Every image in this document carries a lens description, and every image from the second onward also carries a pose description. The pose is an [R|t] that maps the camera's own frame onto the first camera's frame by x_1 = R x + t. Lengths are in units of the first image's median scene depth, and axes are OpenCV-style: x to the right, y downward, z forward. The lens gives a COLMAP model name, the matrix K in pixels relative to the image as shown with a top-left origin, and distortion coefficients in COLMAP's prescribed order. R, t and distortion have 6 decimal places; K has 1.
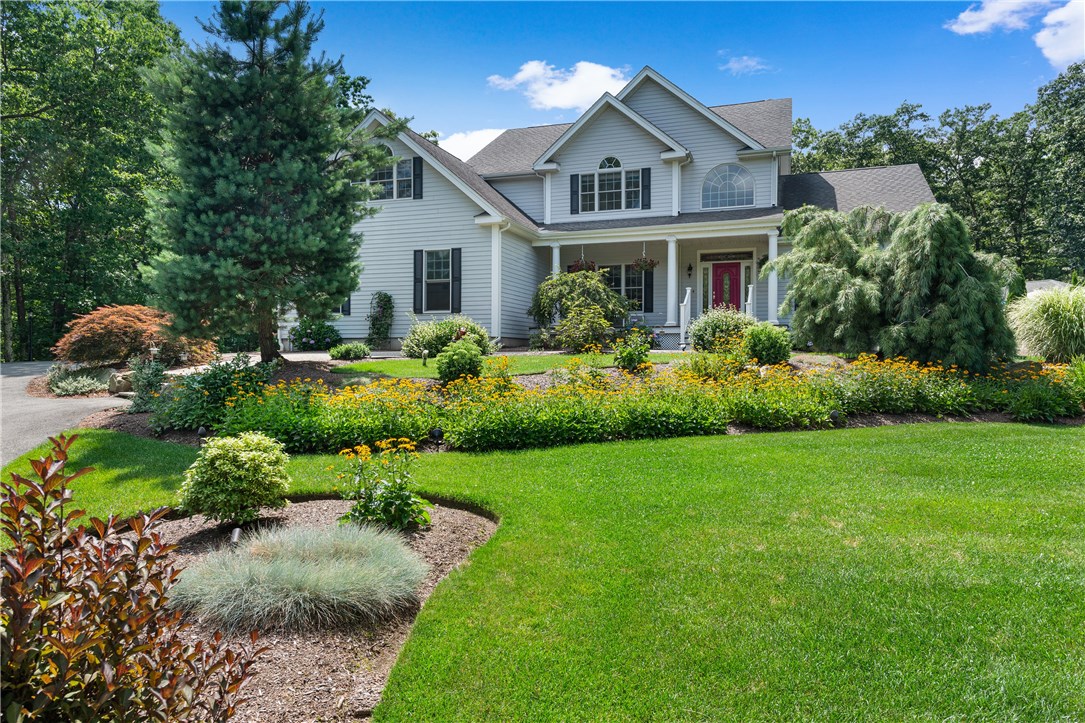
lens RADIAL K [[711.6, 0, 544.0], [0, 711.6, 363.7], [0, 0, 1]] dist [0.014361, -0.002017]
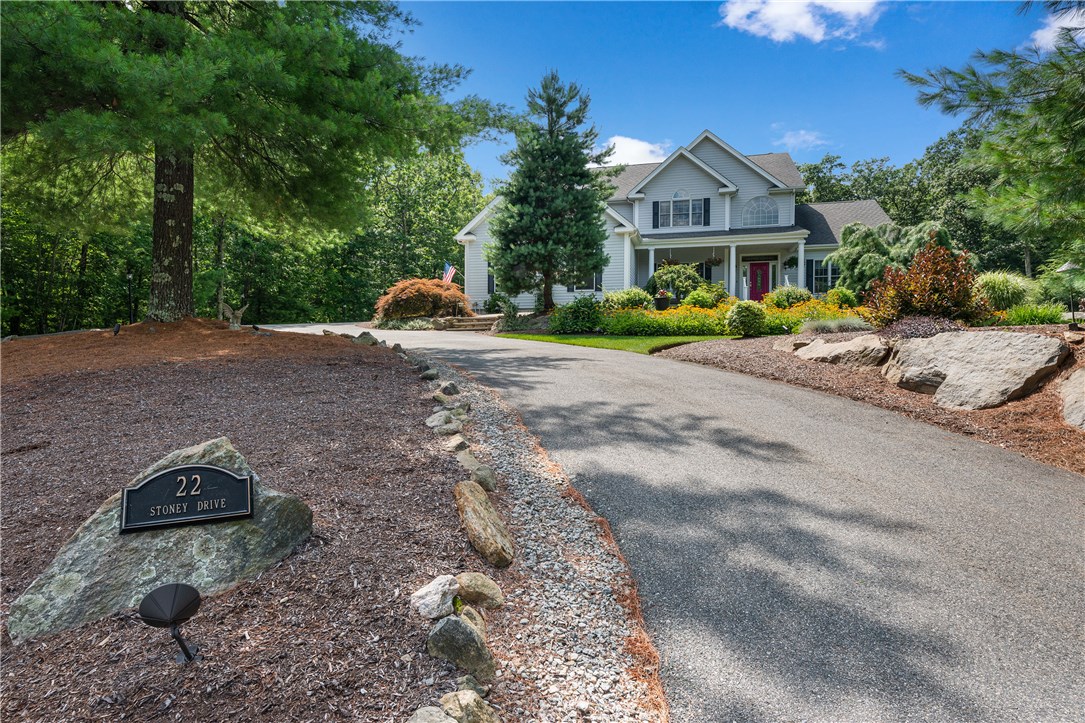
lens RADIAL K [[592.3, 0, 541.7], [0, 592.3, 365.5], [0, 0, 1]] dist [-0.003407, 0.000035]
pose [[0.998317, 0.003947, 0.057860, -0.268228], [-0.004359, 0.999966, 0.006982, 0.067080], [-0.057830, -0.007222, 0.998300, -0.213941]]
